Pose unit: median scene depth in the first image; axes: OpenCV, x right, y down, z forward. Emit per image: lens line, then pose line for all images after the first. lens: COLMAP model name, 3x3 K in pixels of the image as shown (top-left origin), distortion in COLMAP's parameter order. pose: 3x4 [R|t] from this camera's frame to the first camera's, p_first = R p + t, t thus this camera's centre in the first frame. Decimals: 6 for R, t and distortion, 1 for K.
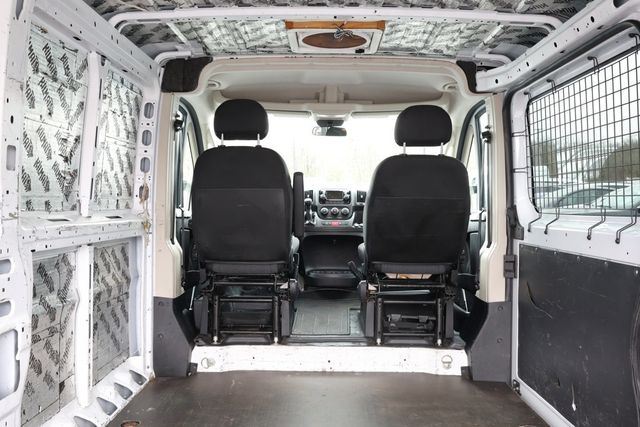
lens RADIAL K [[602.8, 0, 320.5], [0, 602.8, 212.1], [0, 0, 1]] dist [0.021712, 0.000000]
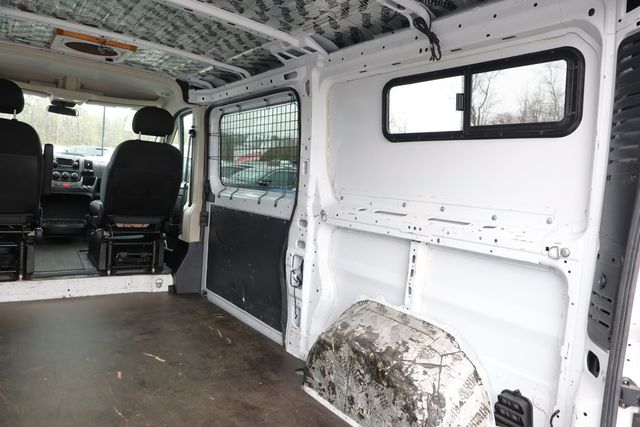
lens RADIAL K [[602.8, 0, 319.9], [0, 602.8, 214.0], [0, 0, 1]] dist [0.021712, 0.000000]
pose [[0.768338, 0.010867, 0.639952, -0.436990], [-0.062770, 0.996315, 0.058446, -0.031486], [-0.636959, -0.085076, 0.766189, -0.369170]]
